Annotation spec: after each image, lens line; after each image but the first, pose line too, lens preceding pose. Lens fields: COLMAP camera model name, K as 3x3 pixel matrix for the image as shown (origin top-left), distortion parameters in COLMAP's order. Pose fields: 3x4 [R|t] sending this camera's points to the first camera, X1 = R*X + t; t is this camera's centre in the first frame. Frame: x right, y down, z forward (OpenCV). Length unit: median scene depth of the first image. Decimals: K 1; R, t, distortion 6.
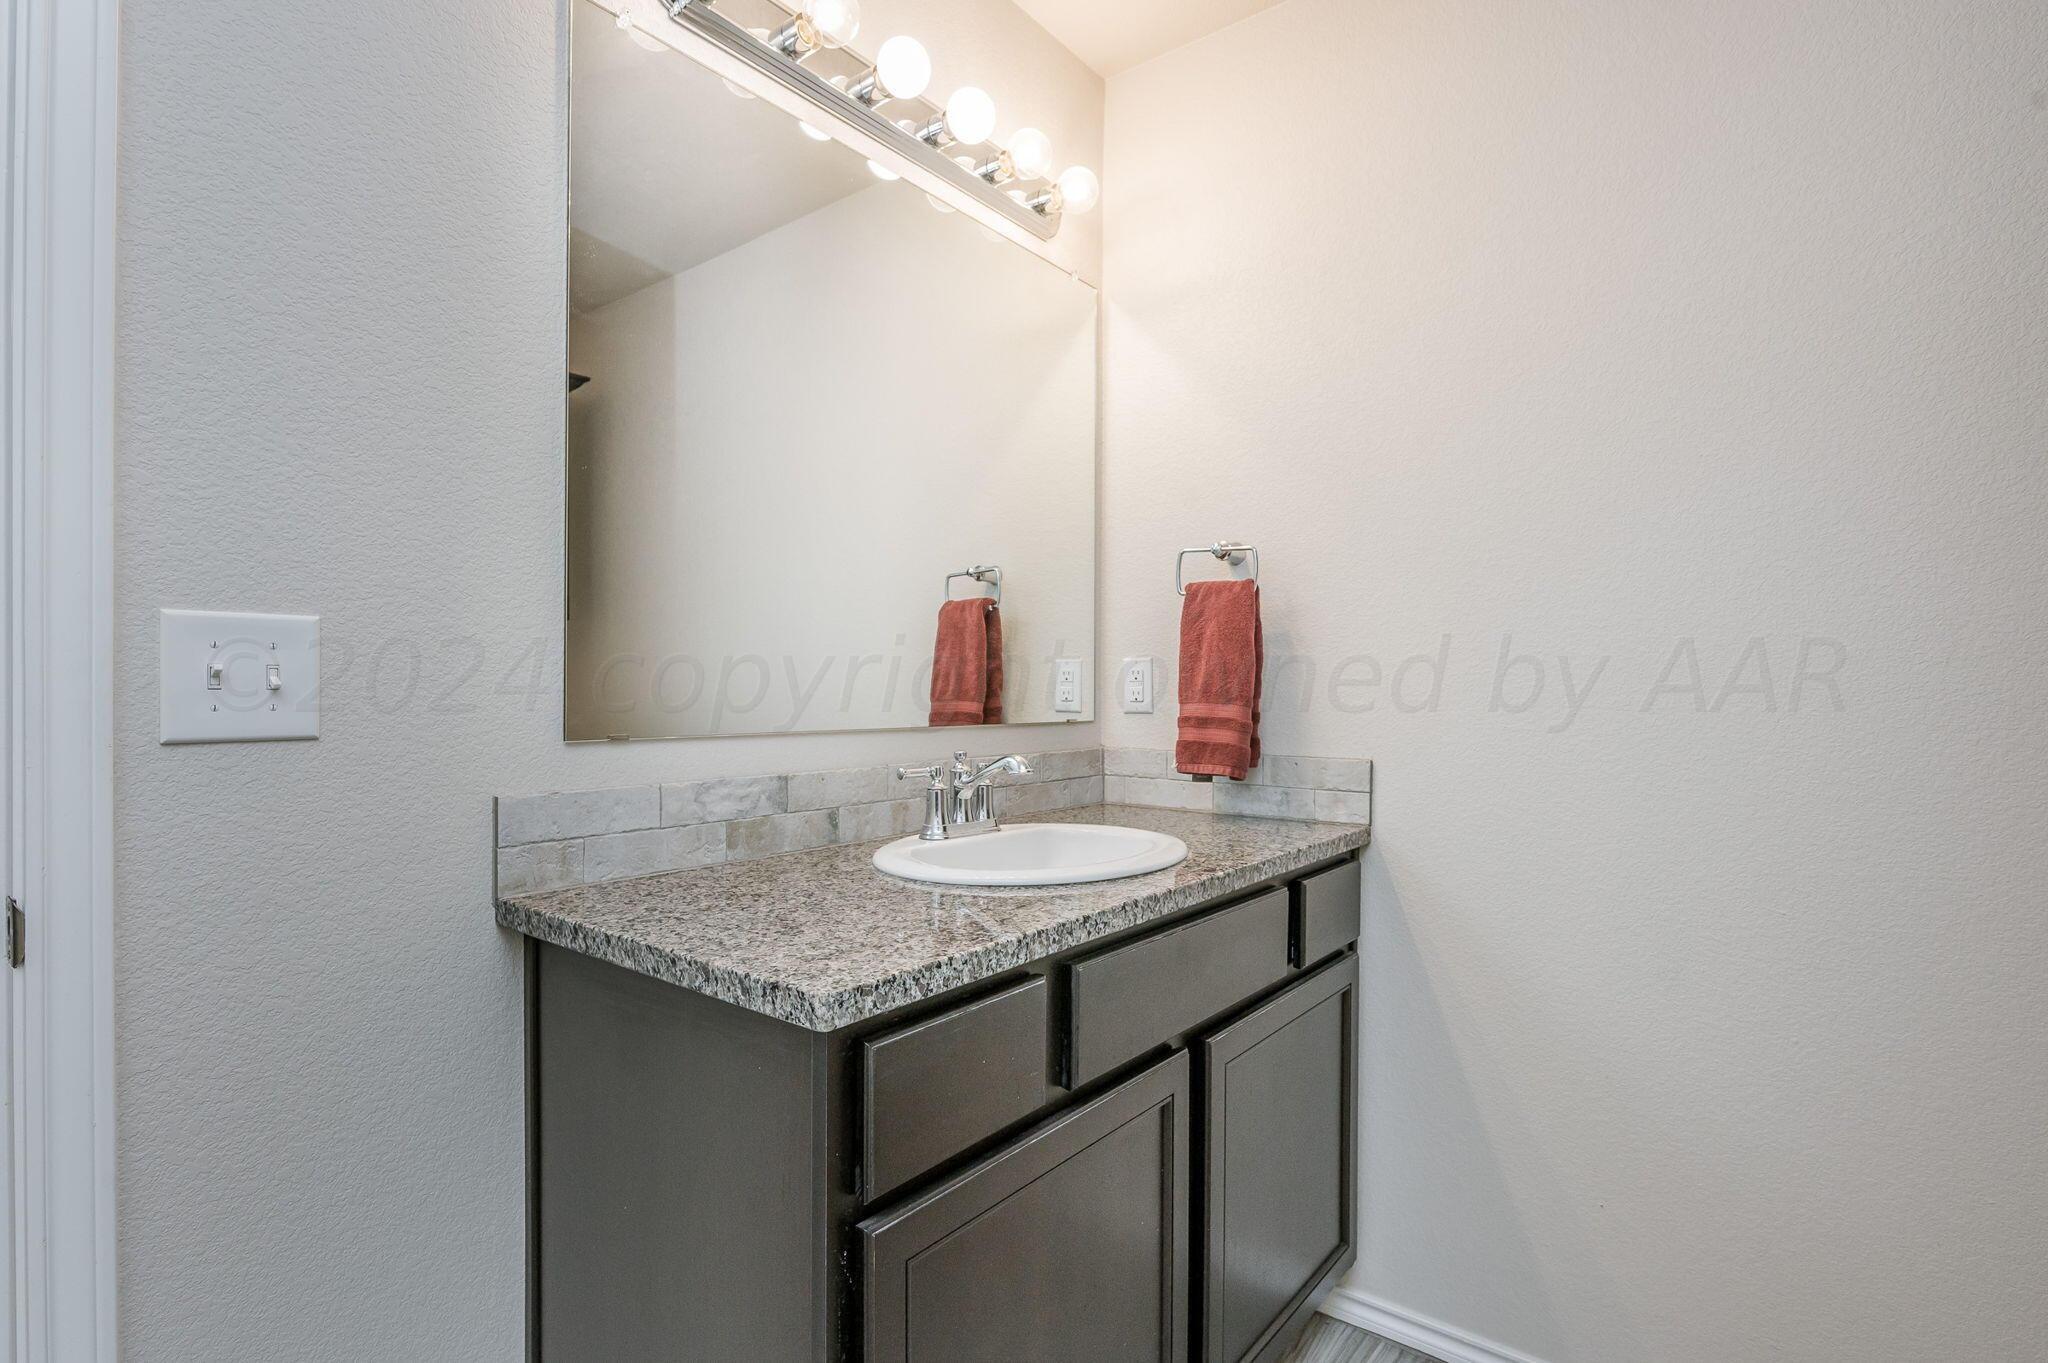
lens RADIAL K [[1014.7, 0, 1021.5], [0, 1014.7, 681.3], [0, 0, 1]] dist [-0.001286, -0.000025]
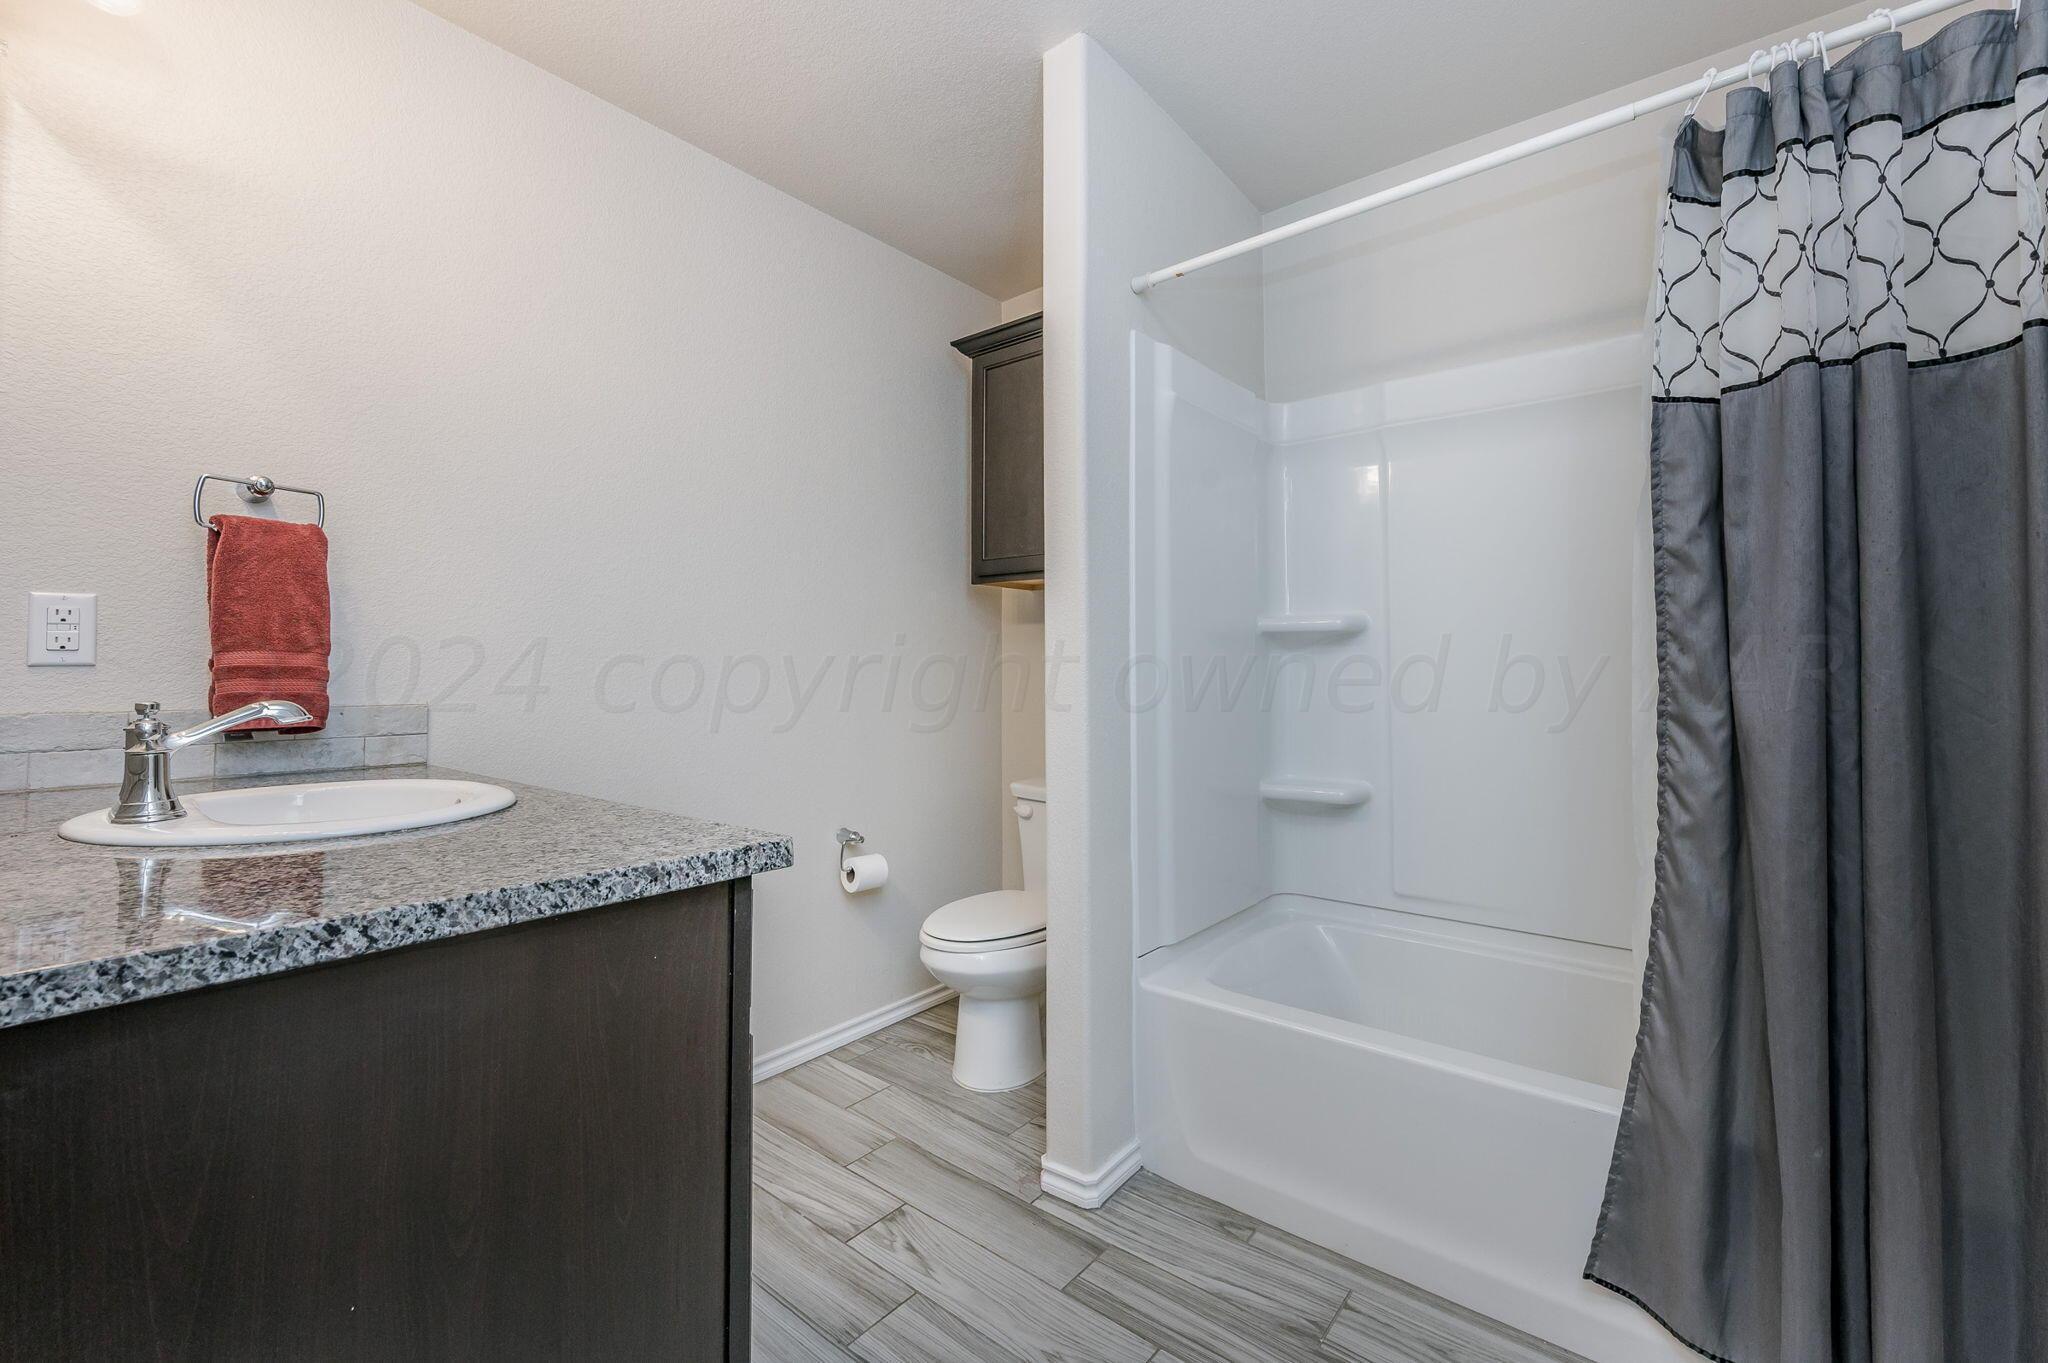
lens RADIAL K [[838.9, 0, 1021.4], [0, 838.9, 675.8], [0, 0, 1]] dist [-0.000268, -0.000009]
pose [[0.003097, 0.003294, 0.999990, -1.065376], [0.001025, 0.999994, -0.003297, 0.086623], [-0.999995, 0.001035, 0.003094, 0.583943]]
